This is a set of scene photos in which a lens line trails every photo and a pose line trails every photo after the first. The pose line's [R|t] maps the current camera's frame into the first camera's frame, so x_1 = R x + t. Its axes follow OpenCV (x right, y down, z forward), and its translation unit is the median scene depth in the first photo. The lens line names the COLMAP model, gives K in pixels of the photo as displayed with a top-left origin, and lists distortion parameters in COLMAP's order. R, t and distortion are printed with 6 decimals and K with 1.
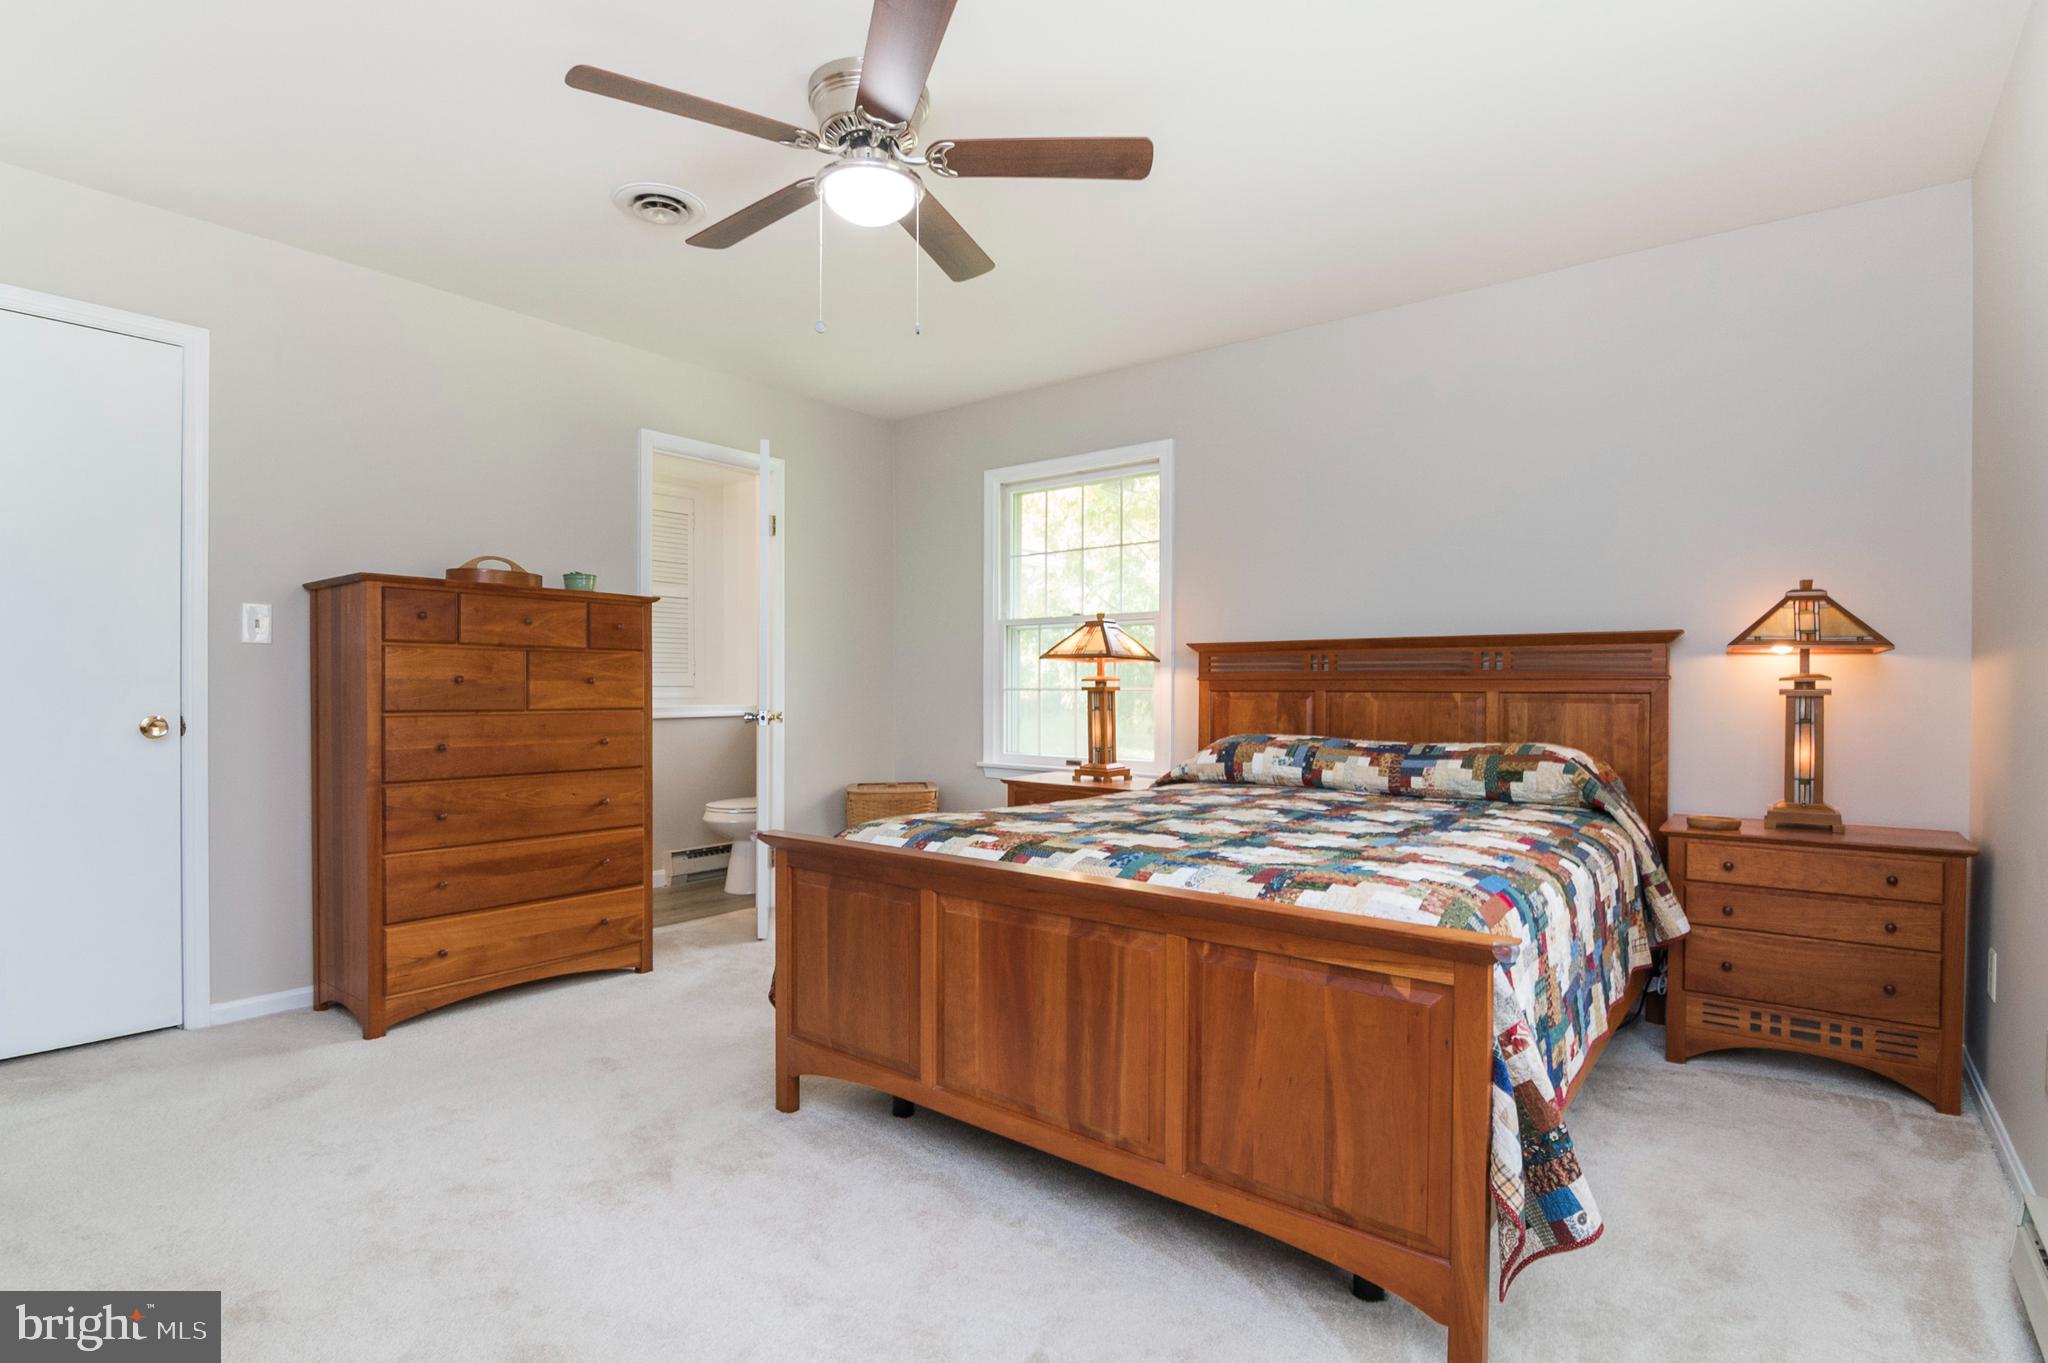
lens RADIAL K [[994.3, 0, 1025.0], [0, 994.3, 694.8], [0, 0, 1]] dist [-0.014371, -0.002024]
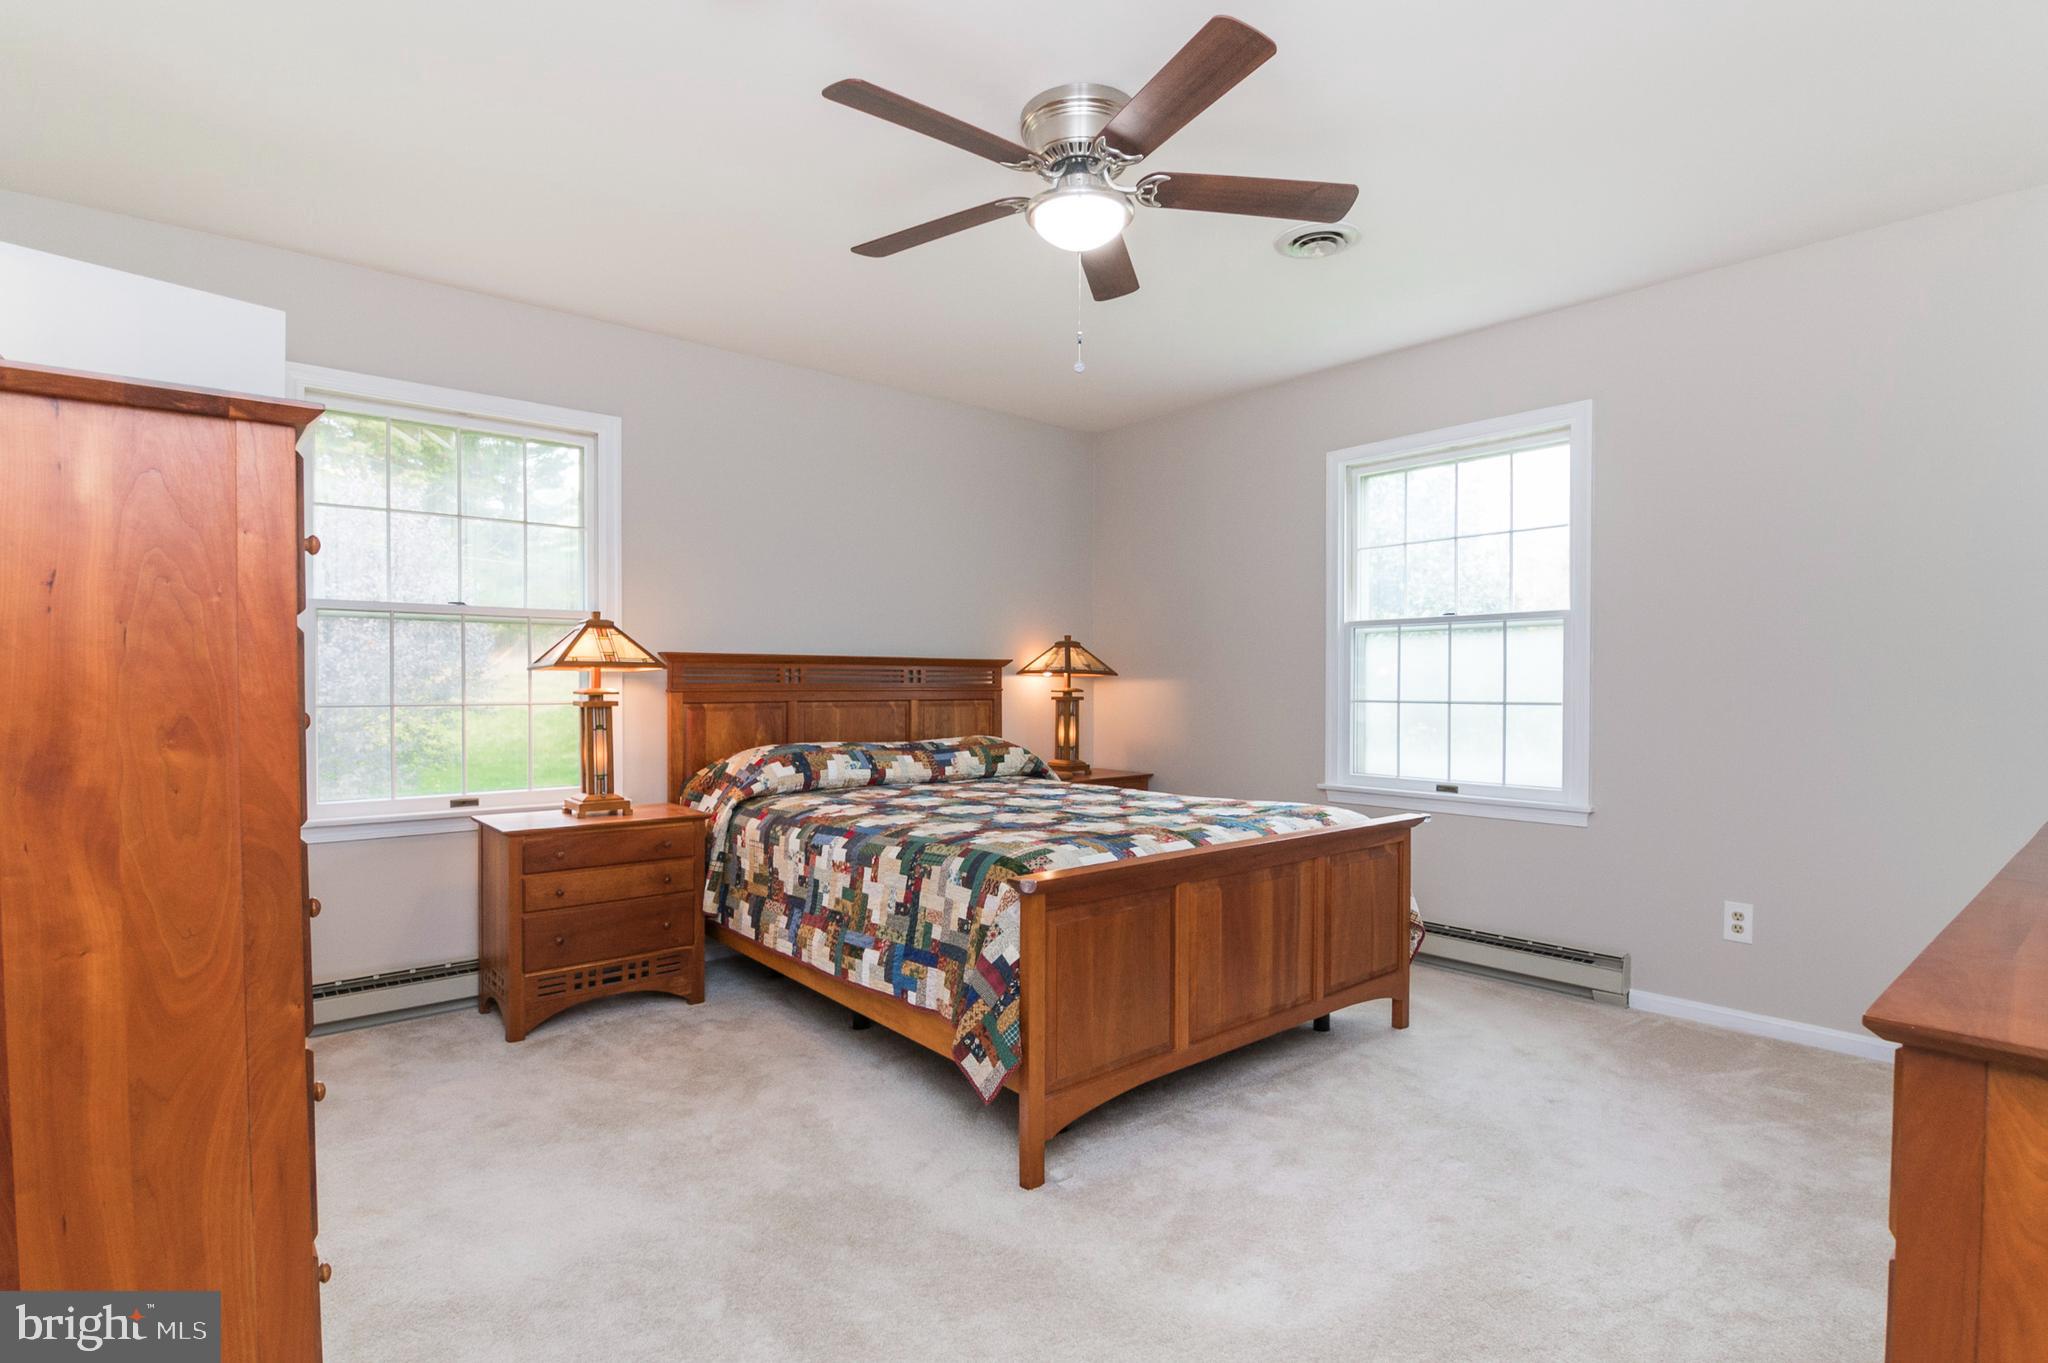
lens RADIAL K [[963.3, 0, 1021.0], [0, 963.3, 688.4], [0, 0, 1]] dist [0.000321, -0.000303]
pose [[0.220464, 0.003091, 0.975390, -0.753218], [0.019105, 0.999789, -0.007486, -0.007477], [-0.975208, 0.020286, 0.220358, 0.581796]]
